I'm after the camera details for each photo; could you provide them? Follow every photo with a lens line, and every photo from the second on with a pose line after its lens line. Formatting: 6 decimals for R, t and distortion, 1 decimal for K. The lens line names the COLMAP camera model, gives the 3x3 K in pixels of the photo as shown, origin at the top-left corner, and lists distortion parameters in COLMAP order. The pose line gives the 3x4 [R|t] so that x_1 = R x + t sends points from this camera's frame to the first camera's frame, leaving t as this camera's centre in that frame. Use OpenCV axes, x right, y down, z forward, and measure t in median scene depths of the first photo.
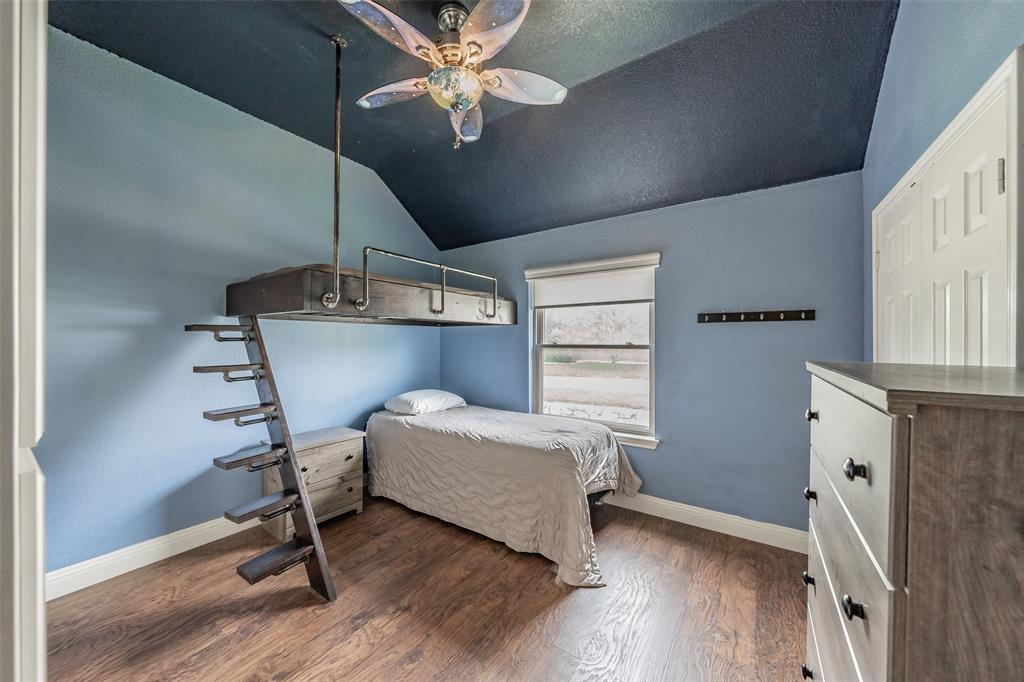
lens RADIAL K [[359.9, 0, 514.8], [0, 359.9, 342.8], [0, 0, 1]] dist [0.000436, -0.000021]
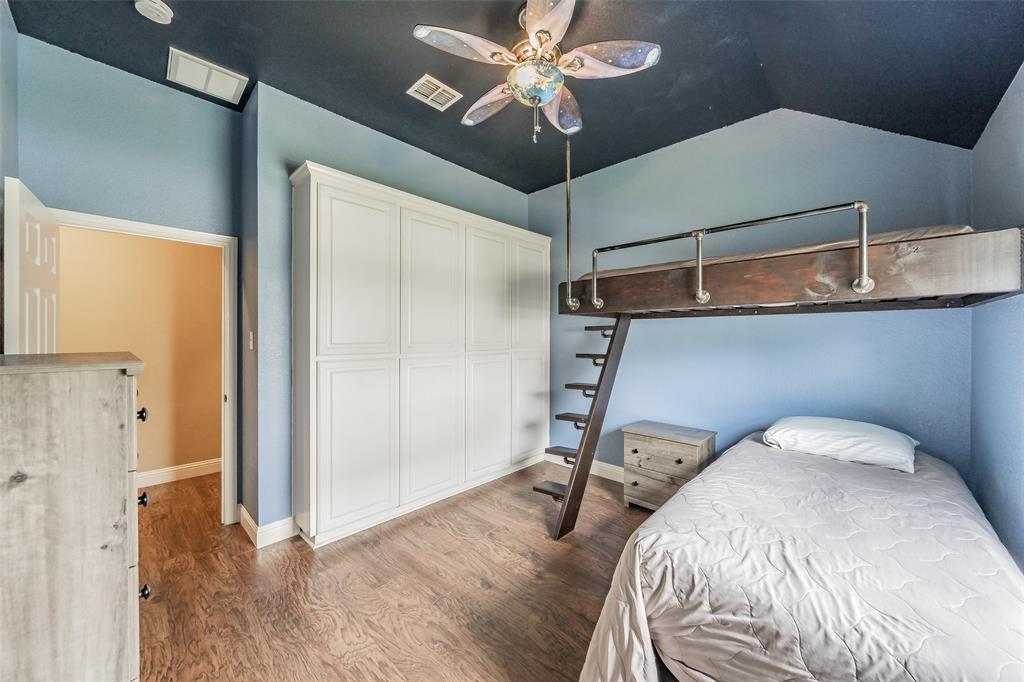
lens RADIAL K [[375.0, 0, 513.7], [0, 375.0, 335.3], [0, 0, 1]] dist [-0.000568, -0.000012]
pose [[-0.156526, -0.000757, -0.987674, 0.854263], [-0.004407, 0.999990, -0.000068, -0.010104], [0.987664, 0.004342, -0.156528, 1.092860]]
